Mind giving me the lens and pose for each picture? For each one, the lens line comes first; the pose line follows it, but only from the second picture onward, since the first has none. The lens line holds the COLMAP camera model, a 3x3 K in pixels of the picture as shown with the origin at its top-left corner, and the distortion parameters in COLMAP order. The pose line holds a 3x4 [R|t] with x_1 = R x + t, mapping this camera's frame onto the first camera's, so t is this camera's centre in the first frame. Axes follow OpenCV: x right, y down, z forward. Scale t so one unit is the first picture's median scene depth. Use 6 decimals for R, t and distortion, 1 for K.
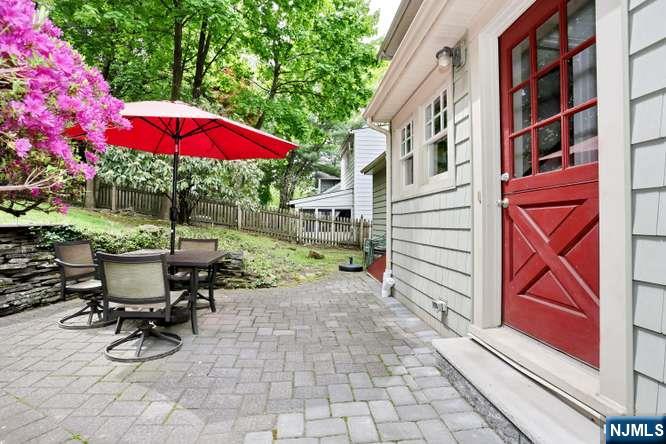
lens RADIAL K [[327.2, 0, 332.4], [0, 327.2, 219.3], [0, 0, 1]] dist [-0.061123, 0.020942]
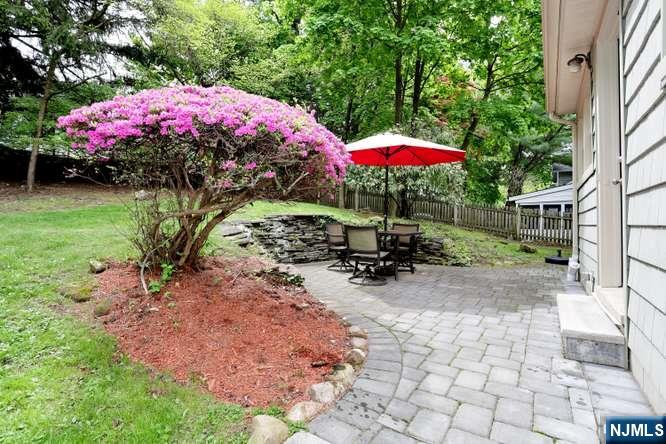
lens RADIAL K [[327.2, 0, 333.2], [0, 327.2, 220.5], [0, 0, 1]] dist [-0.061123, 0.020942]
pose [[0.778793, -0.005595, -0.627256, 0.152618], [0.005152, 0.999984, -0.002523, 0.031767], [0.627259, -0.001267, 0.778809, -0.197719]]
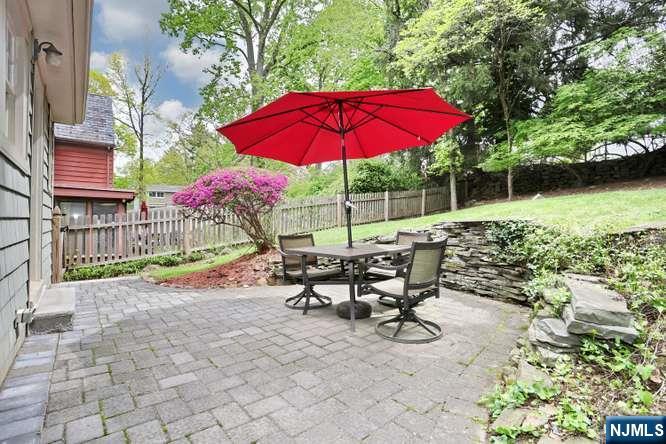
lens RADIAL K [[327.2, 0, 332.6], [0, 327.2, 221.8], [0, 0, 1]] dist [-0.061123, 0.020942]
pose [[-0.834296, -0.006195, -0.551282, 0.057940], [-0.001896, 0.999963, -0.008367, 0.019969], [0.551314, -0.005935, -0.834277, 0.937058]]
